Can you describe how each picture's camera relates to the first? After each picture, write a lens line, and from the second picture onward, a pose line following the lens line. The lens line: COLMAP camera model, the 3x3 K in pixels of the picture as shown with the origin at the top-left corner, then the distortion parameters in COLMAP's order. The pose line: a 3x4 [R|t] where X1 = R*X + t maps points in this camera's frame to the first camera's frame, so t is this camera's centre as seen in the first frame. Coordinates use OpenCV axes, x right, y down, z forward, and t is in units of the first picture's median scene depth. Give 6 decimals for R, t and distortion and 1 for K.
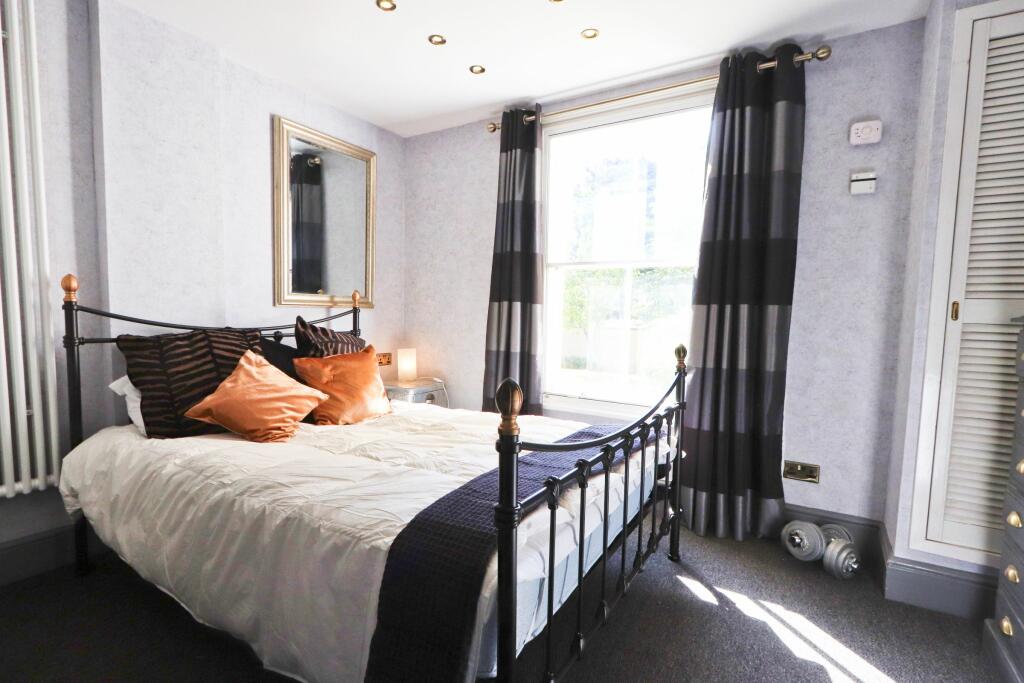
lens RADIAL K [[475.0, 0, 506.9], [0, 475.0, 348.1], [0, 0, 1]] dist [-0.015993, 0.000873]
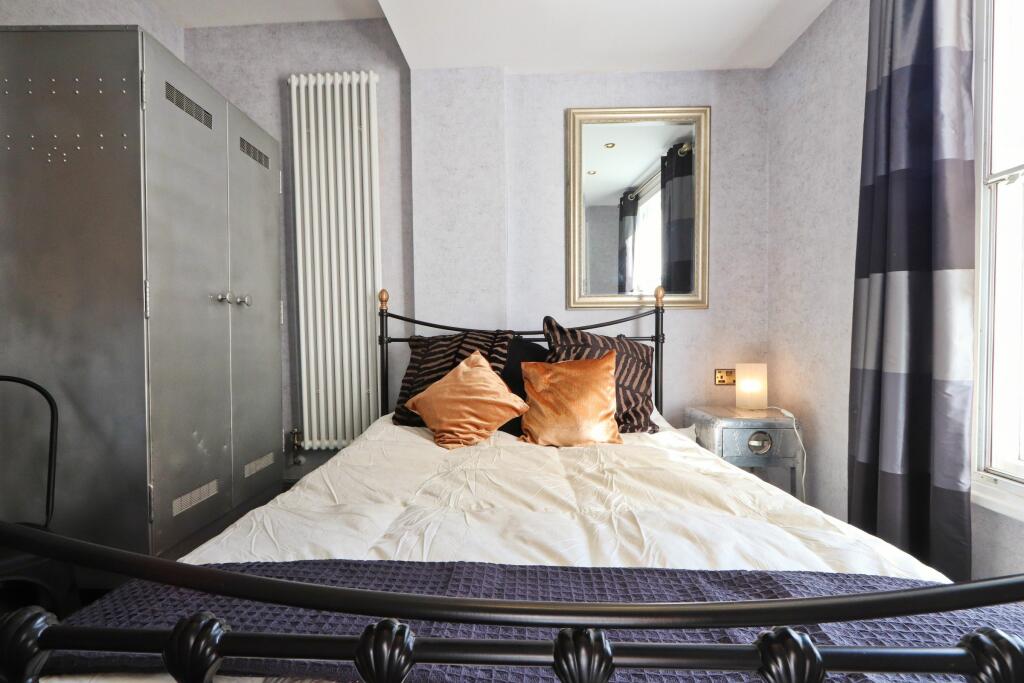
lens RADIAL K [[463.5, 0, 504.8], [0, 463.5, 346.5], [0, 0, 1]] dist [0.004279, -0.005483]
pose [[0.503181, 0.002215, -0.864178, 0.246636], [-0.048313, 0.998505, -0.025571, 0.013741], [0.862829, 0.054618, 0.502536, 0.433223]]
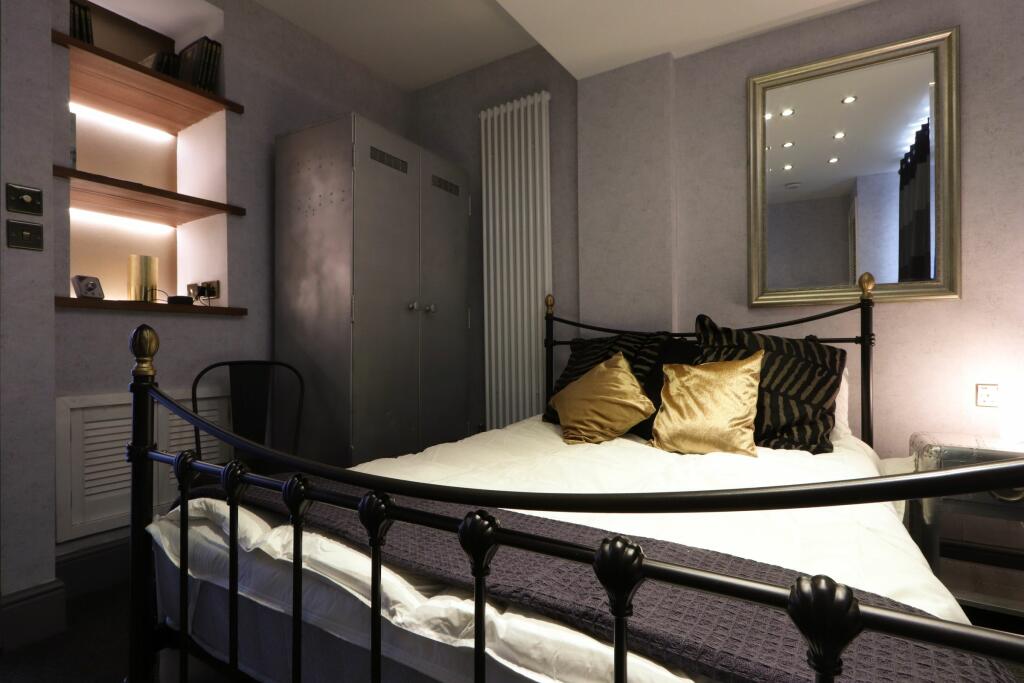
lens RADIAL K [[518.7, 0, 512.0], [0, 518.7, 341.5], [0, 0, 1]] dist [0.001175, 0.000100]
pose [[0.011841, -0.030886, -0.999453, 0.392634], [-0.069628, 0.997071, -0.031638, 0.025083], [0.997503, 0.069965, 0.009656, 0.591290]]
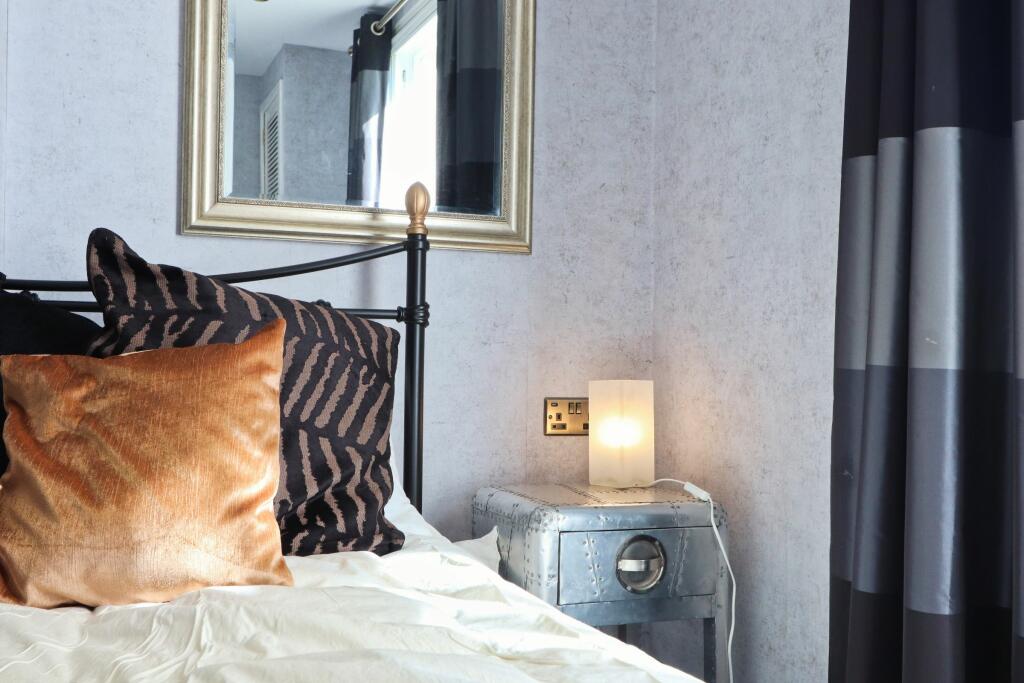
lens RADIAL K [[987.2, 0, 494.4], [0, 987.2, 347.7], [0, 0, 1]] dist [-0.005332, 0.003740]
pose [[0.780993, -0.019059, -0.624249, 0.144981], [-0.044778, 0.995253, -0.086407, 0.047287], [0.622932, 0.095436, 0.776432, 0.586539]]
